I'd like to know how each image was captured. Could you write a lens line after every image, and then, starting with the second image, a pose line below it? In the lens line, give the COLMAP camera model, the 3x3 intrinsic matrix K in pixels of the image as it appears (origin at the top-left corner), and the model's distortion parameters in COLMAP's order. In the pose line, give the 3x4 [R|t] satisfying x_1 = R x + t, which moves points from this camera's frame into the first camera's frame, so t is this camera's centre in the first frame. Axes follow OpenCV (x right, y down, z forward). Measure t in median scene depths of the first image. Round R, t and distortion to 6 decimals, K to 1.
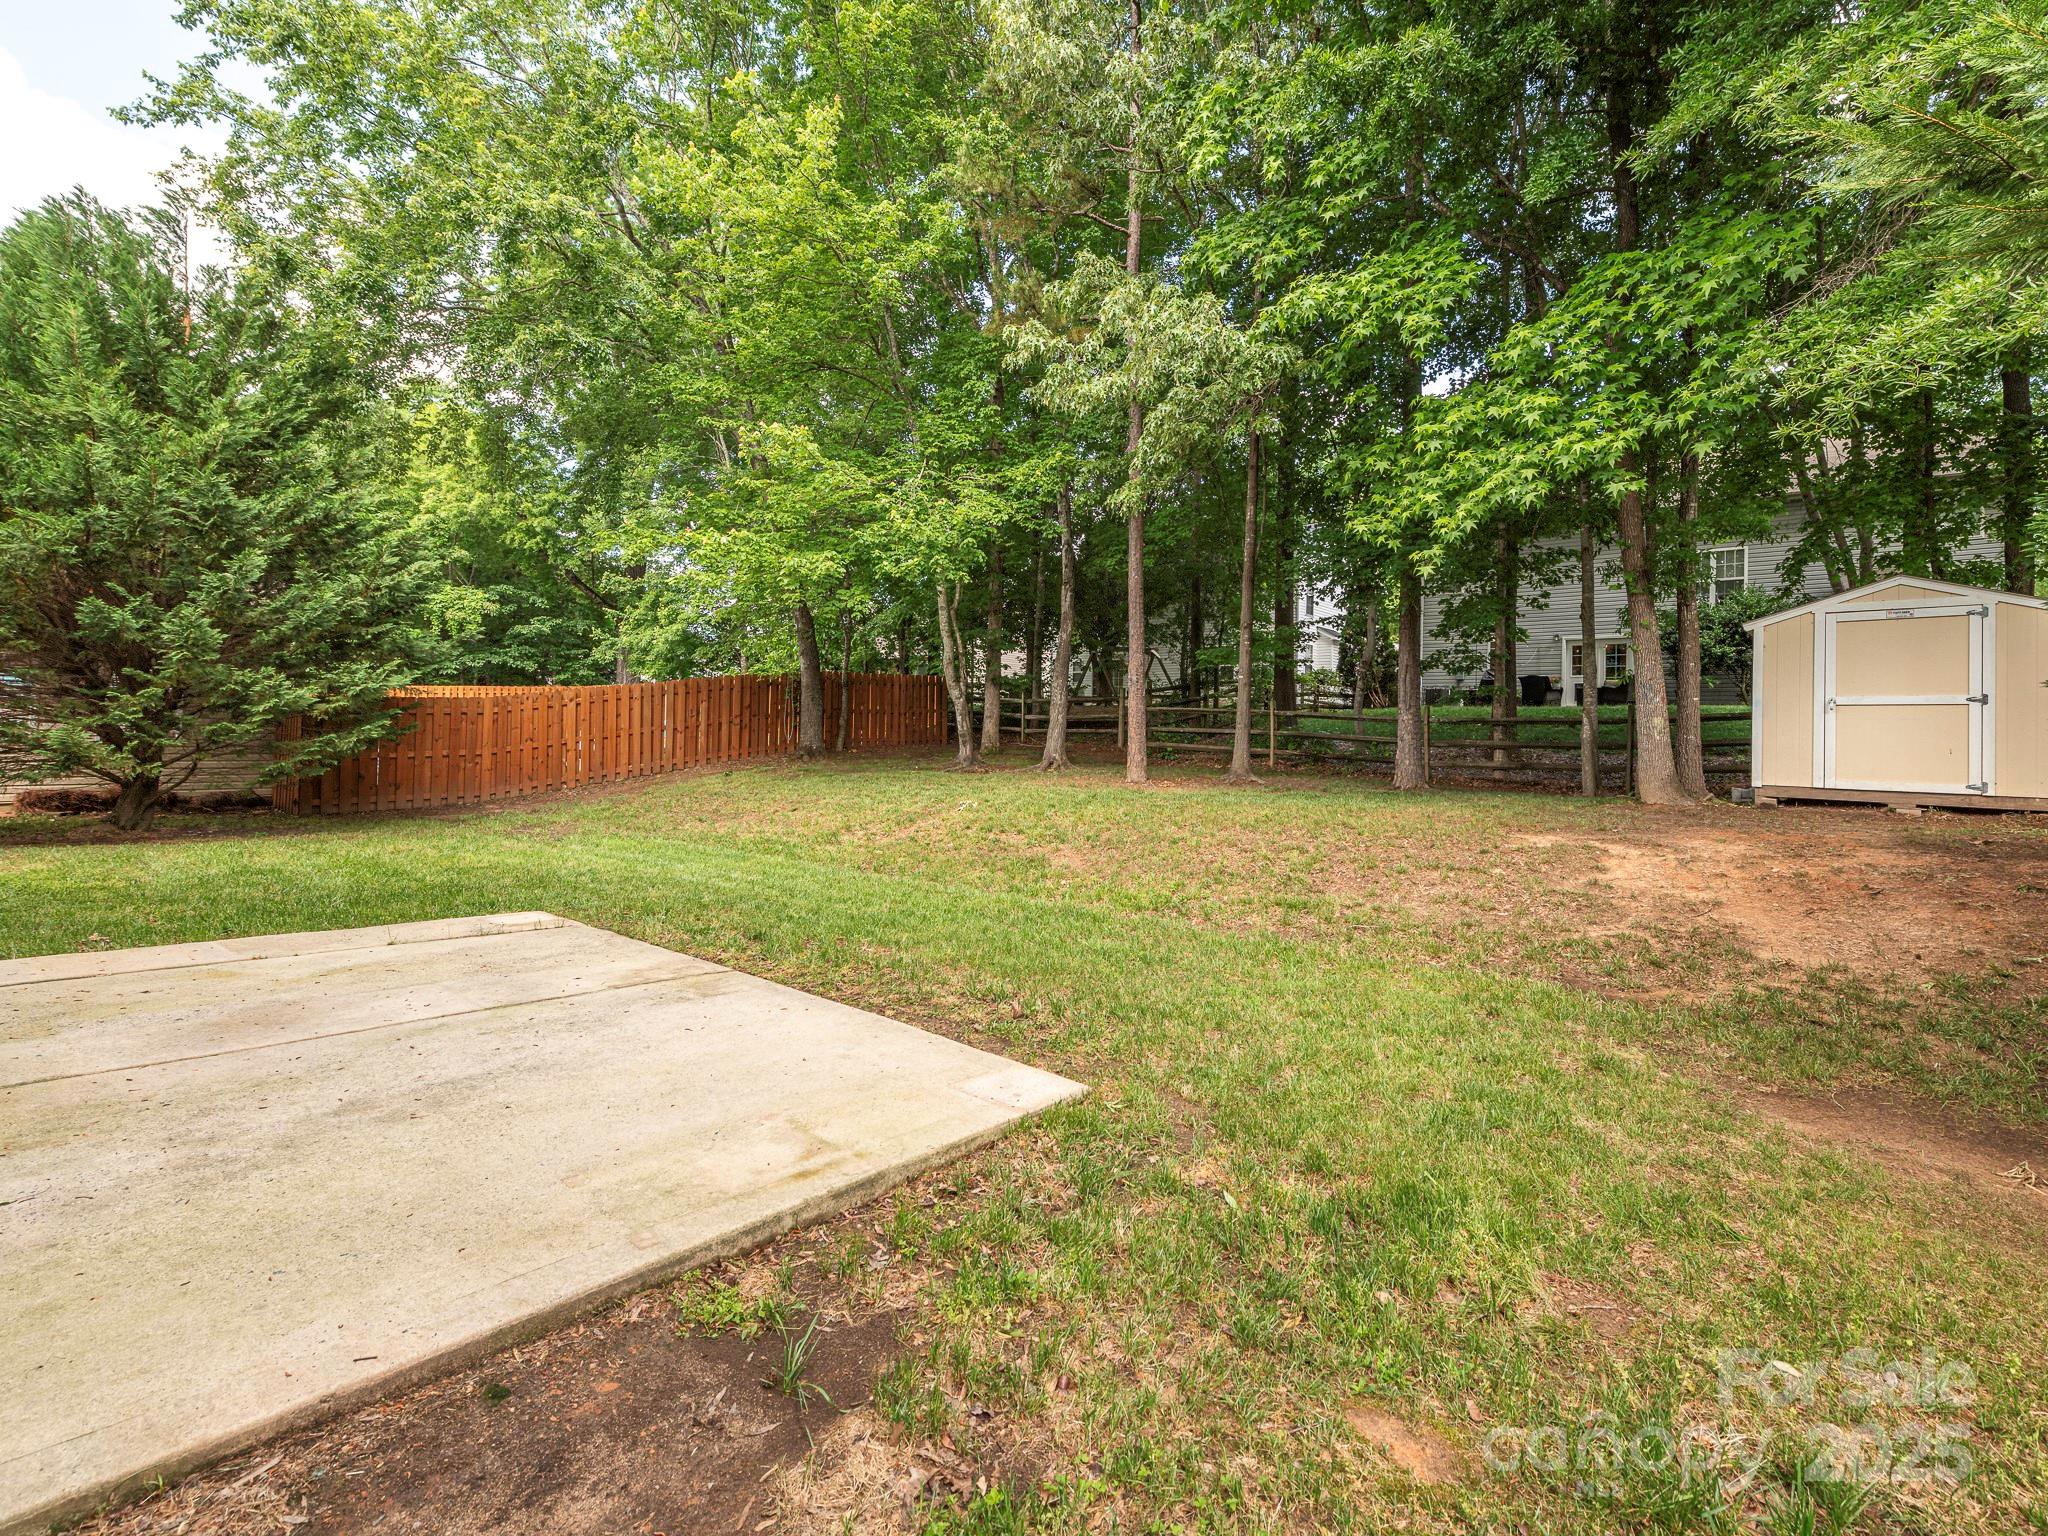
lens RADIAL K [[828.5, 0, 1026.3], [0, 828.5, 755.1], [0, 0, 1]] dist [0.002782, 0.000110]
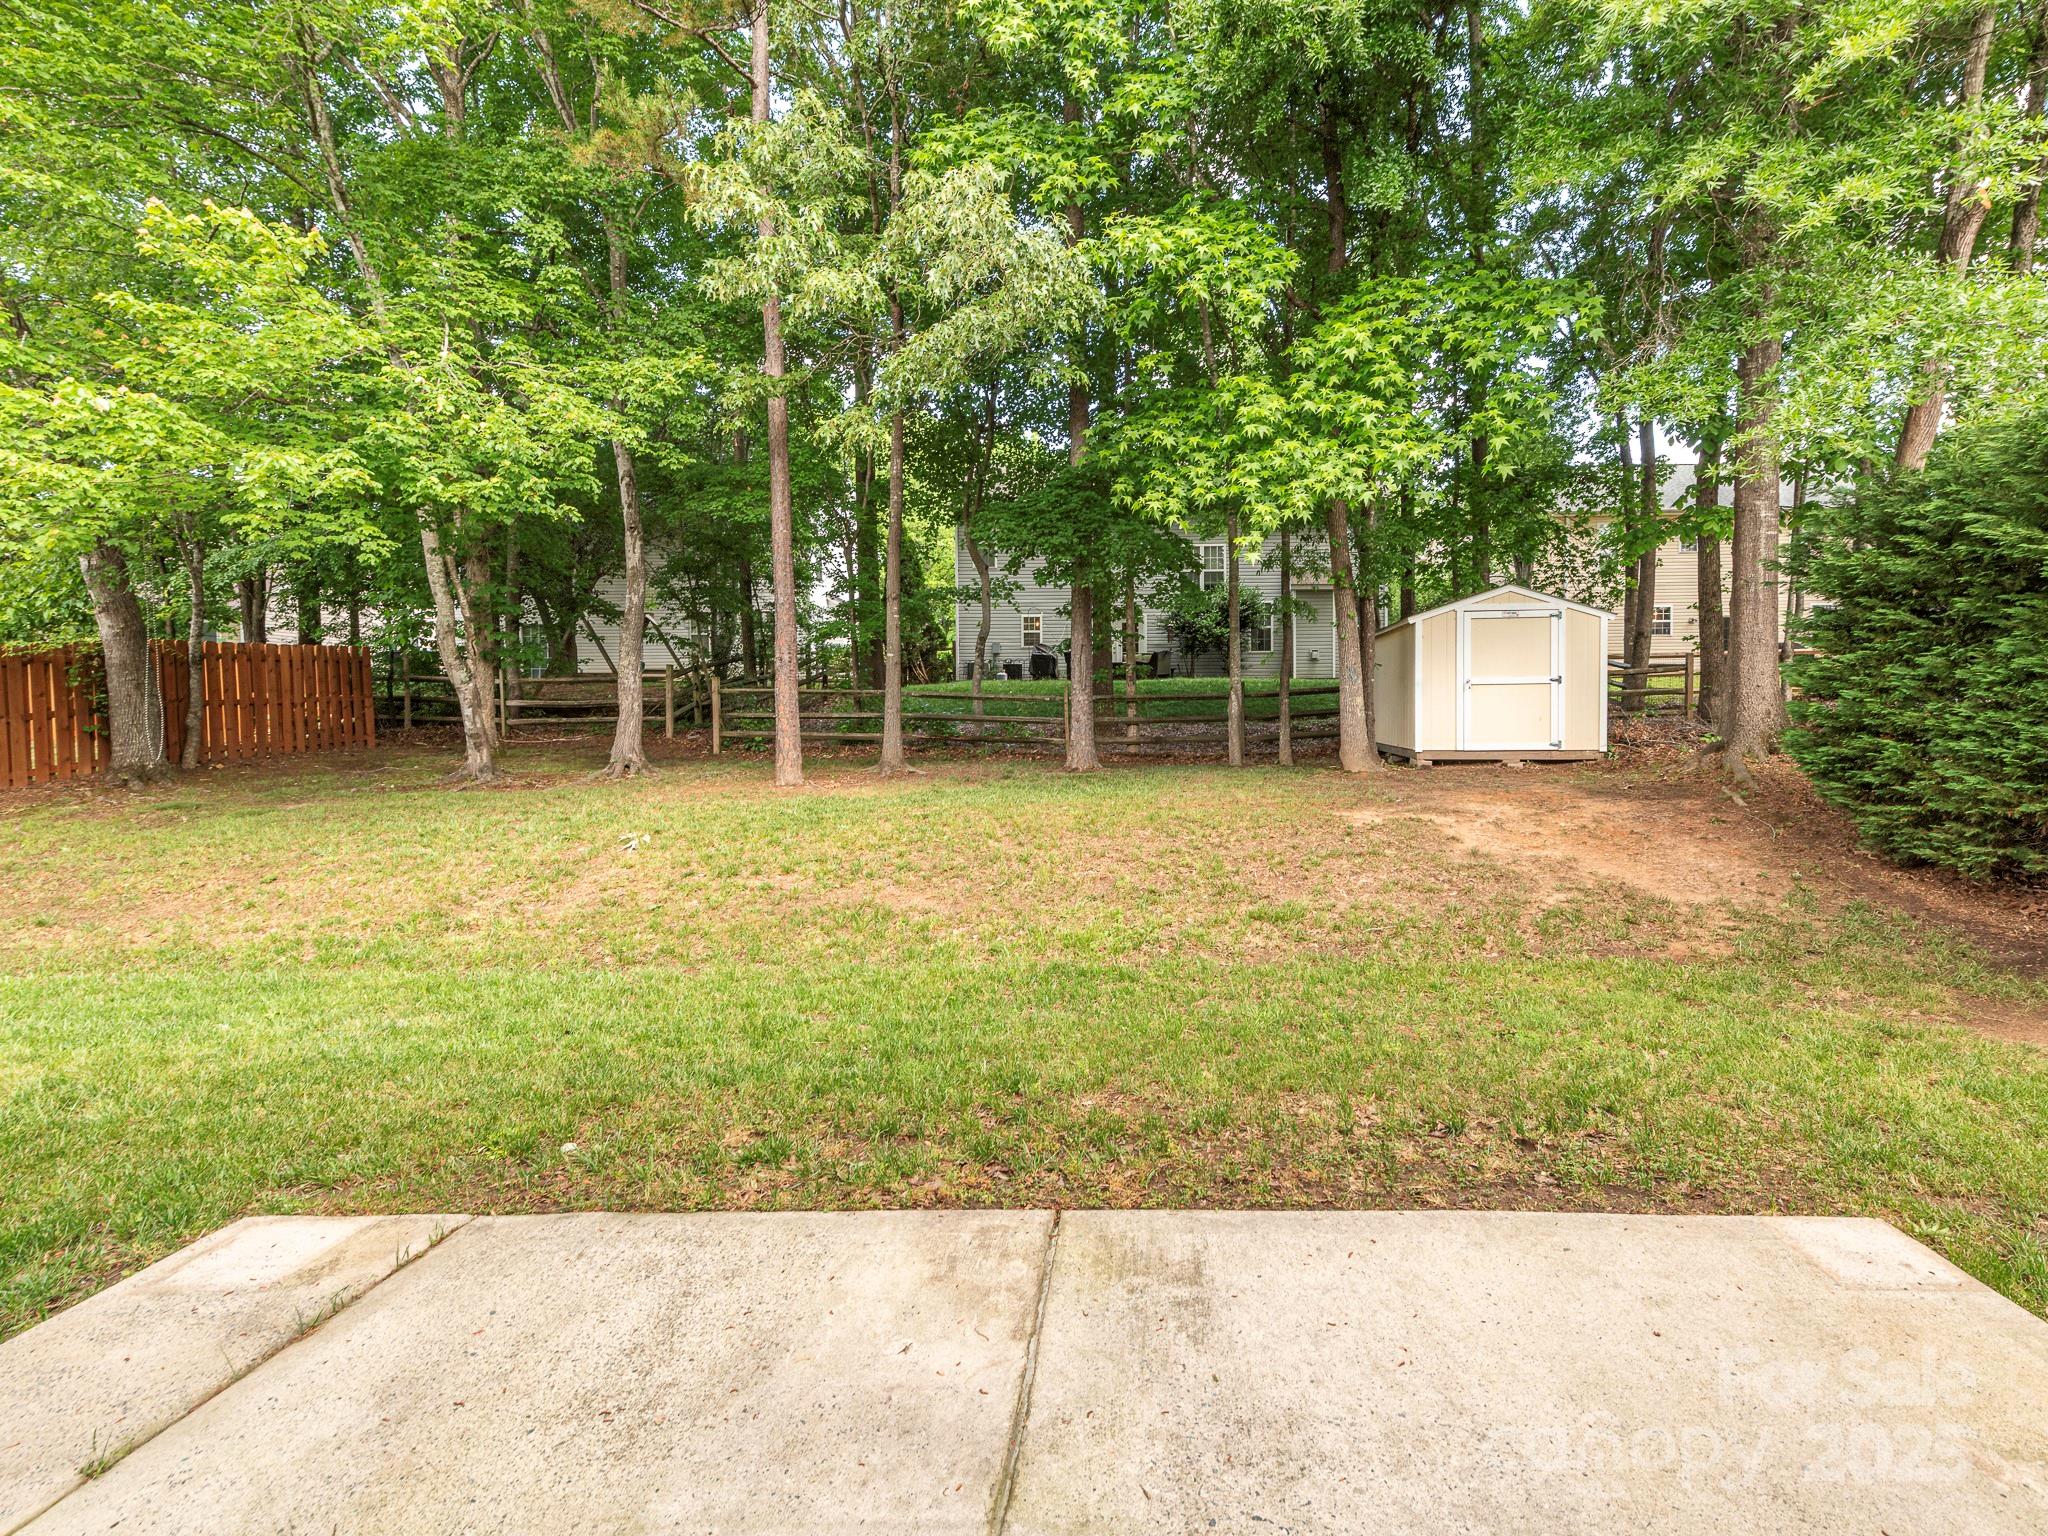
lens RADIAL K [[905.2, 0, 1024.0], [0, 905.2, 768.0], [0, 0, 1]] dist [0.004719, -0.000117]
pose [[0.811433, -0.073928, 0.579751, -0.360298], [0.049461, 0.997095, 0.057919, -0.043927], [-0.582349, -0.018323, 0.812733, 0.254725]]
